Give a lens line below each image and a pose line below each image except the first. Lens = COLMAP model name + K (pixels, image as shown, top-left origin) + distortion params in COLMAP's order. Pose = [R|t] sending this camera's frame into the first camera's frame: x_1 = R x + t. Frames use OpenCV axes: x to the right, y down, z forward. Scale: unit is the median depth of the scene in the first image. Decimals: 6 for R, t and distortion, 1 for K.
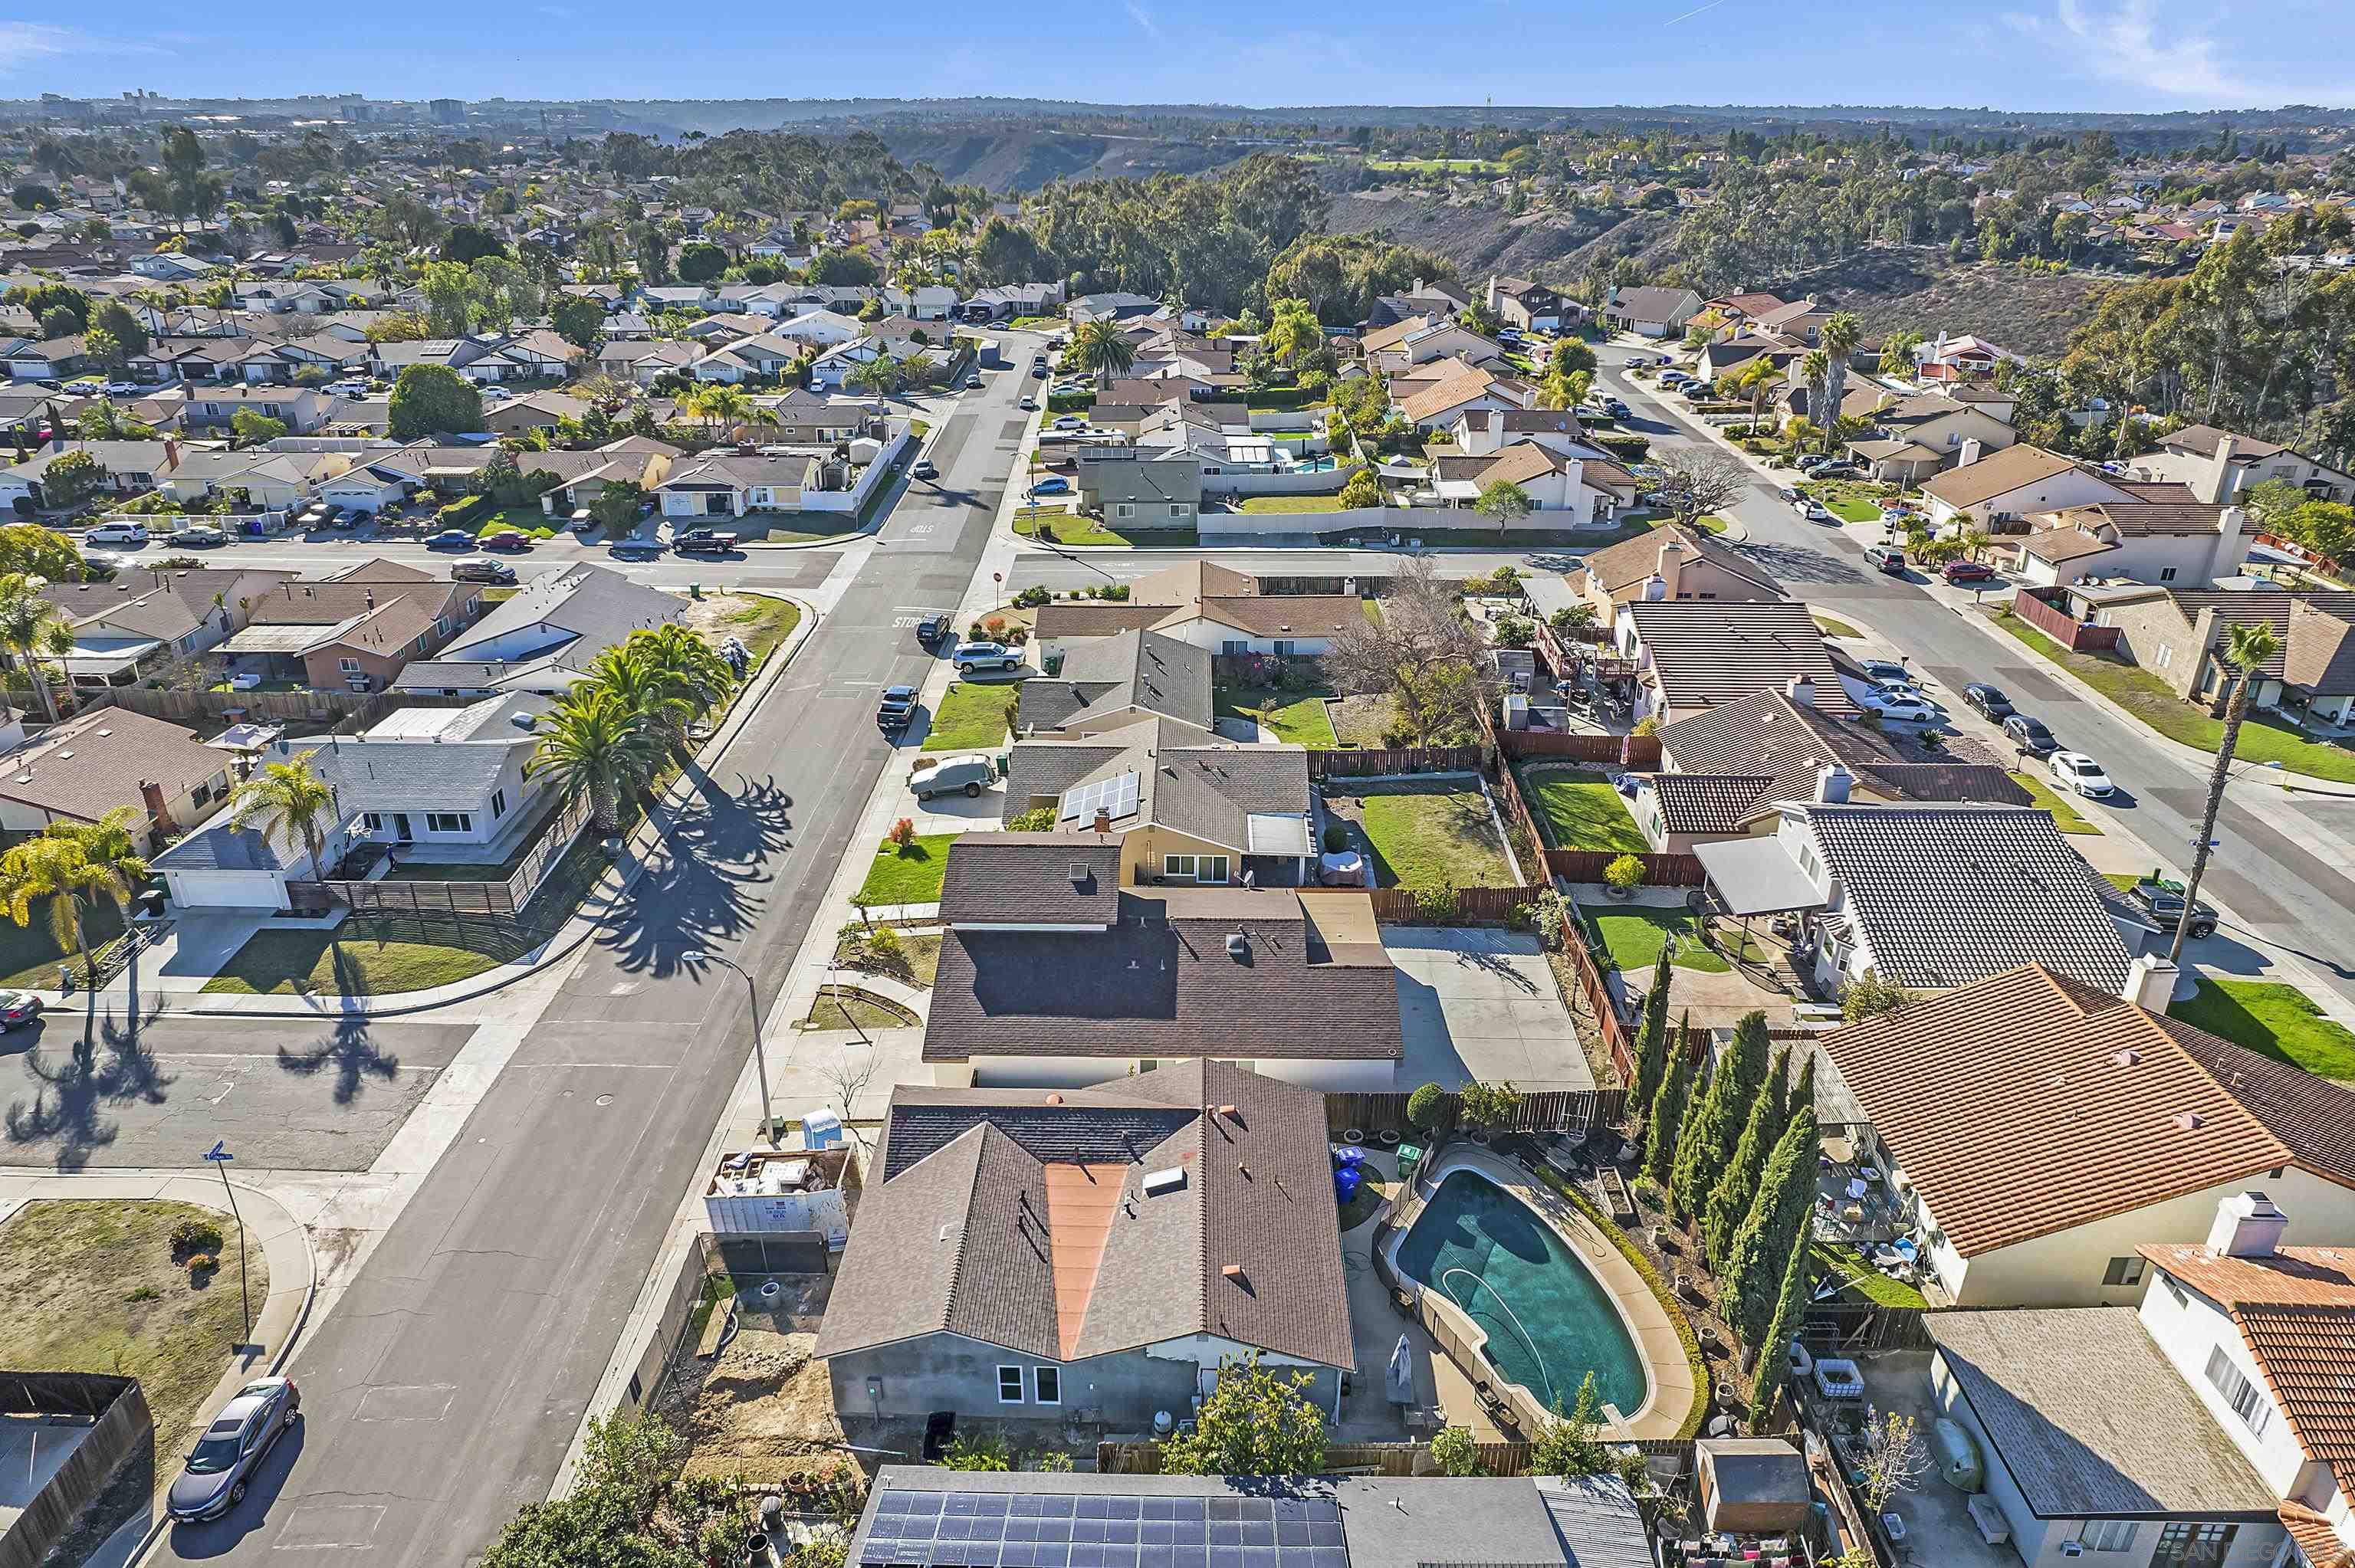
lens RADIAL K [[1509.1, 0, 1167.8], [0, 1509.1, 784.3], [0, 0, 1]] dist [-0.075998, 0.071756]
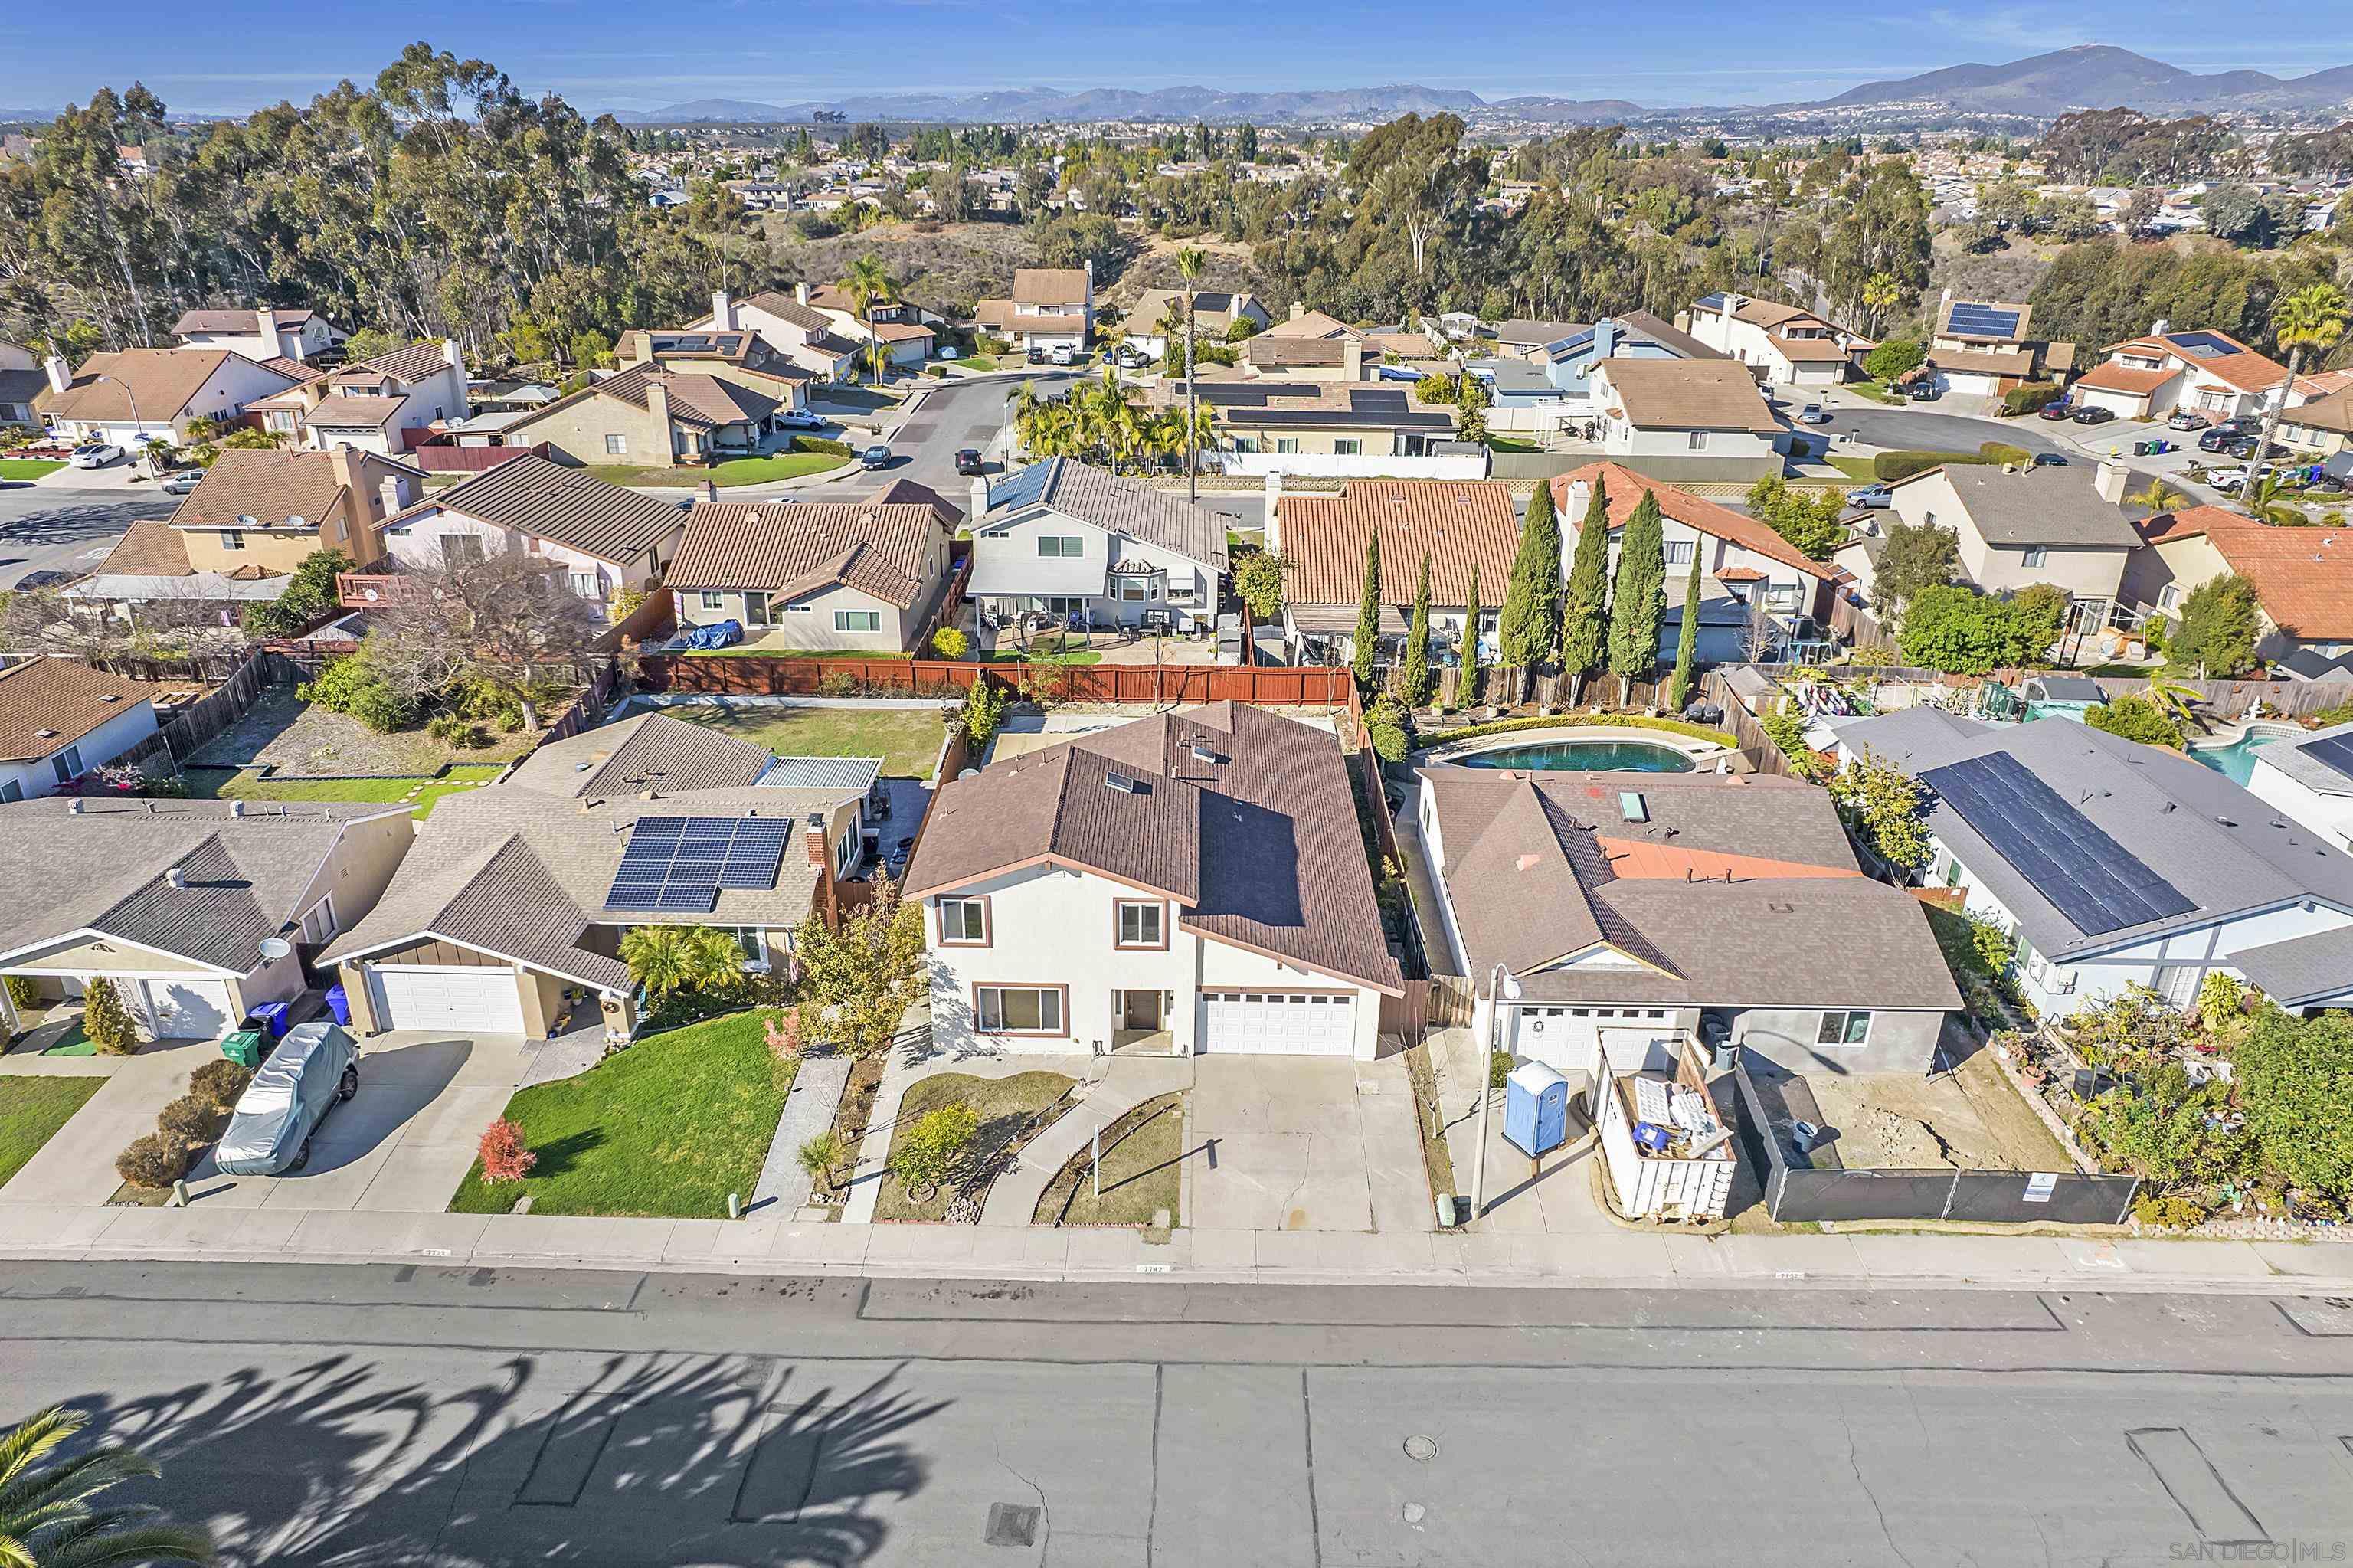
lens RADIAL K [[1496.7, 0, 1162.2], [0, 1496.7, 784.7], [0, 0, 1]] dist [-0.053021, 0.056855]
pose [[-0.003634, -0.411005, 0.911626, -0.466436], [0.413251, 0.829529, 0.375639, -0.130491], [-0.910610, 0.378096, 0.166833, 0.566455]]
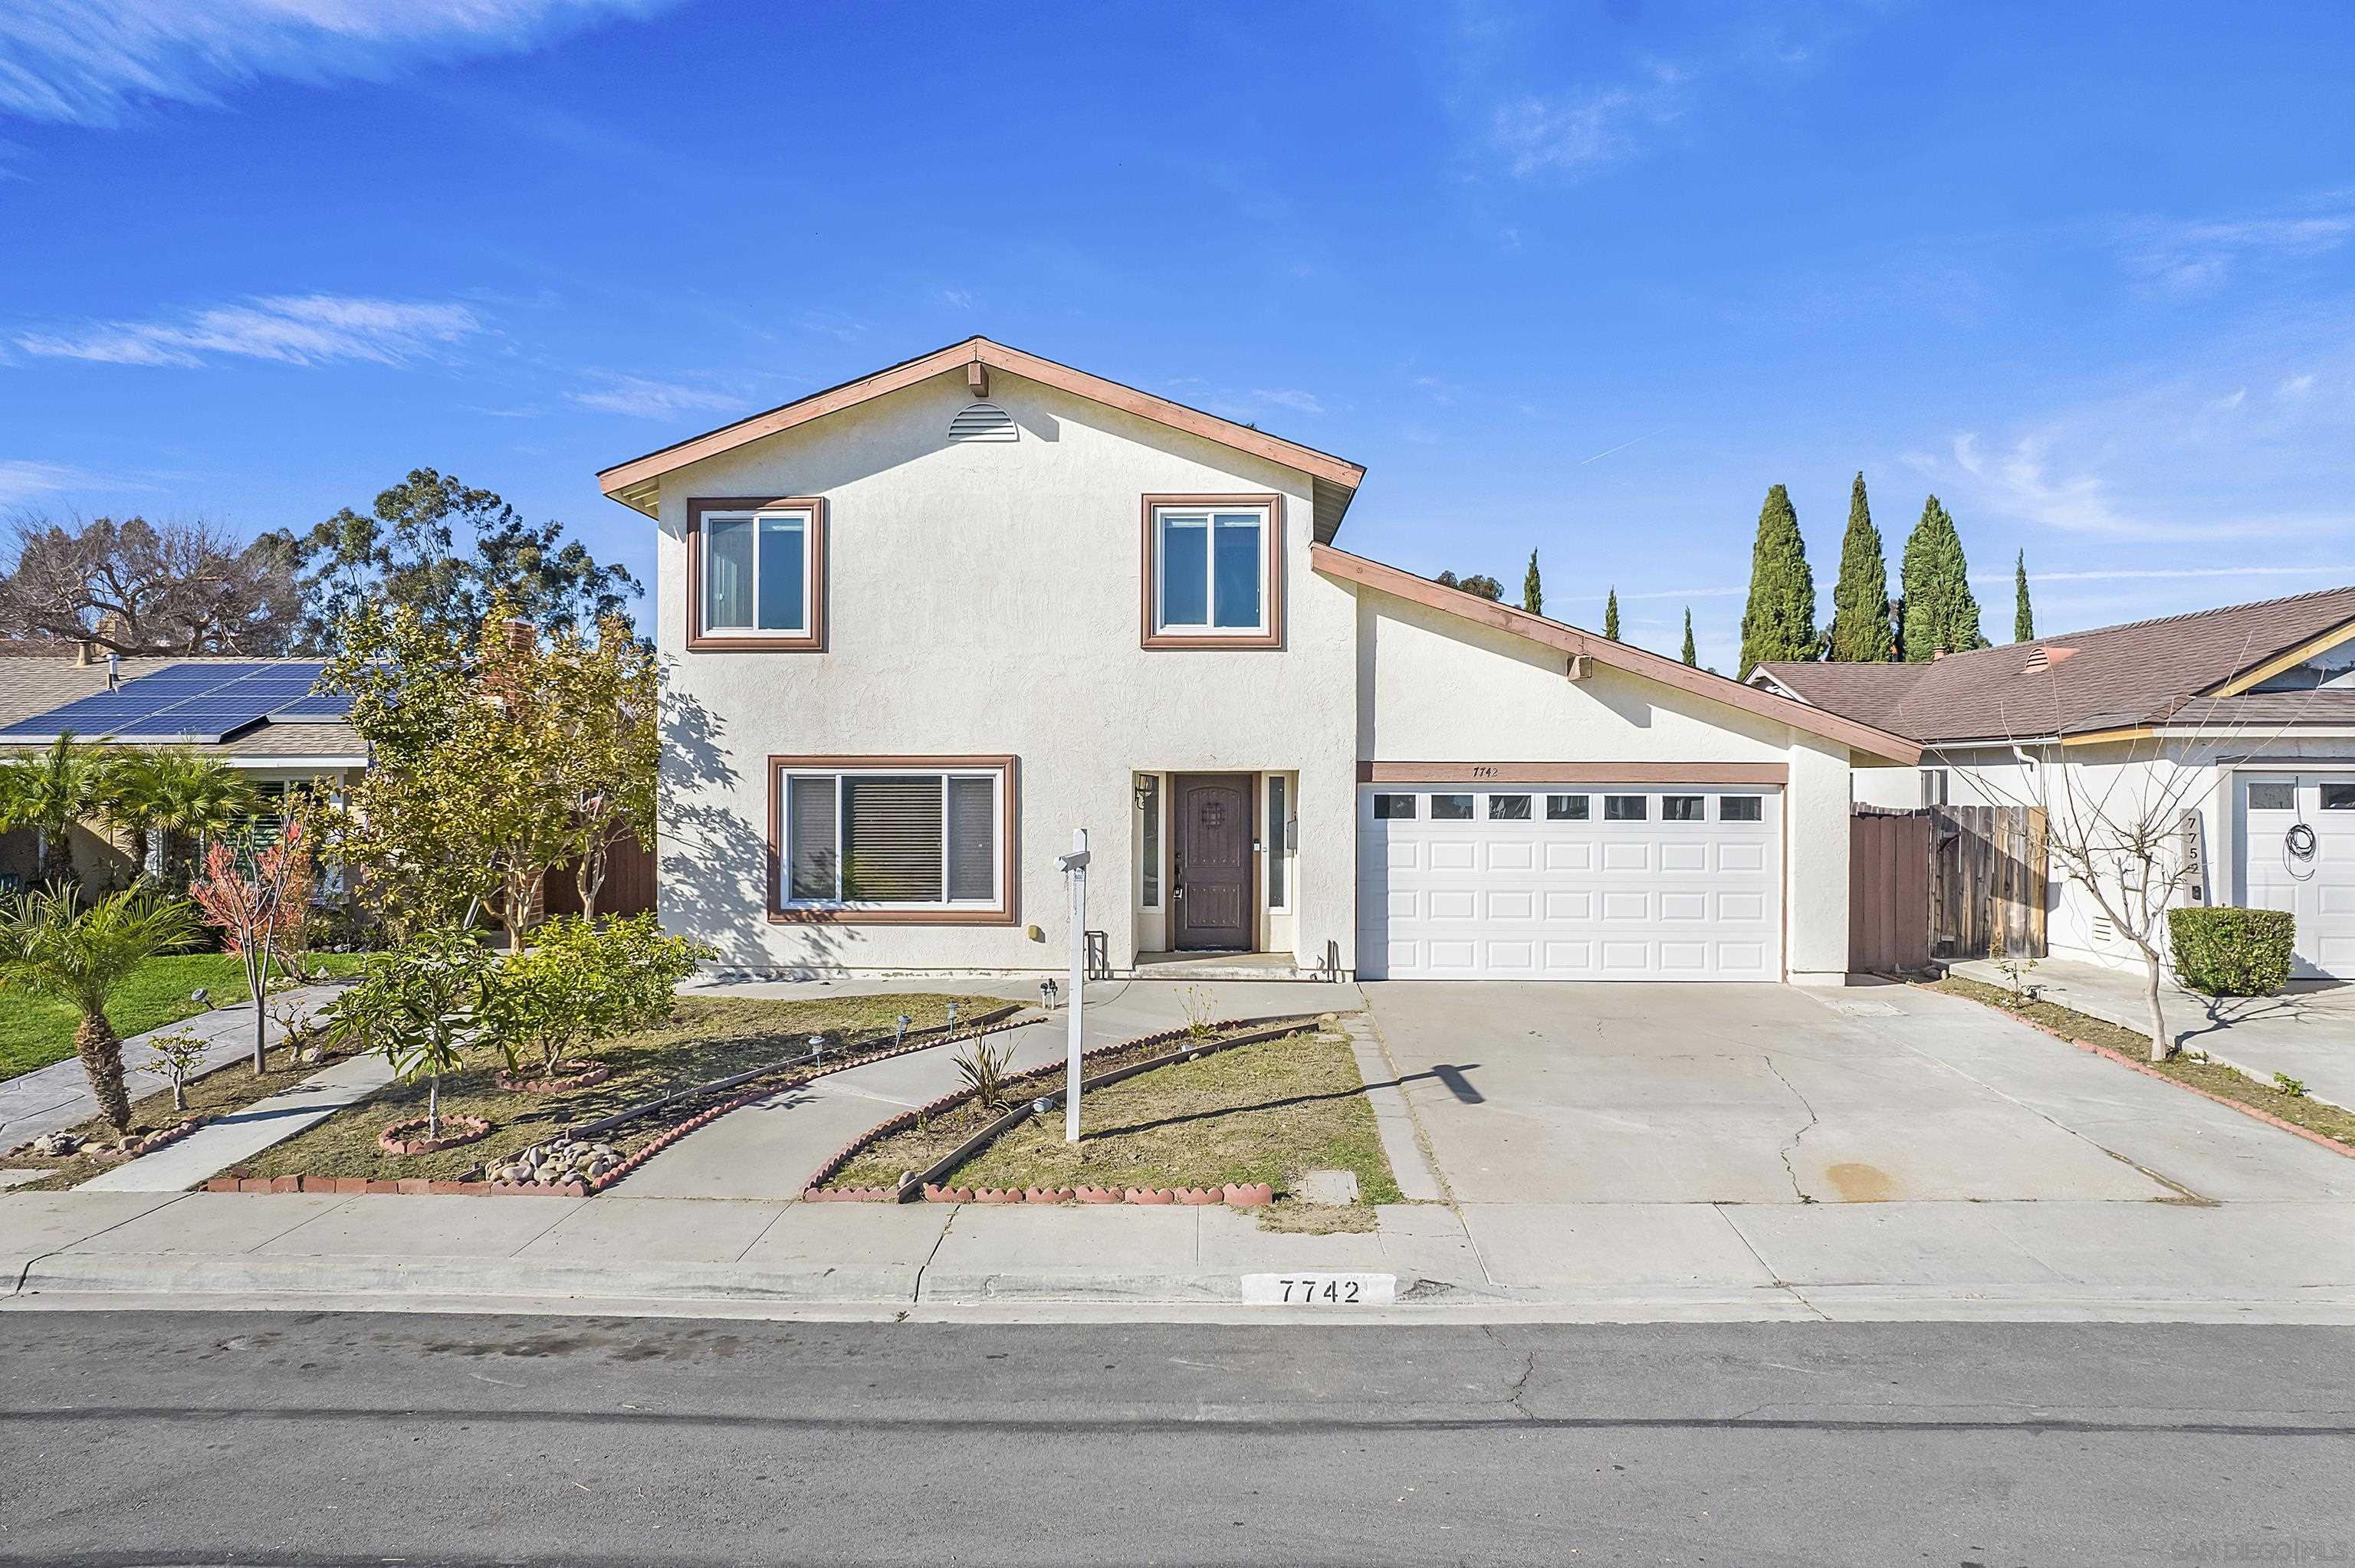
lens RADIAL K [[1509.1, 0, 1167.8], [0, 1509.1, 784.3], [0, 0, 1]] dist [-0.075998, 0.071756]
pose [[0.004144, -0.002265, 0.999989, -0.254113], [0.415675, 0.909513, 0.000338, 0.084487], [-0.909504, 0.415669, 0.004711, 0.674131]]
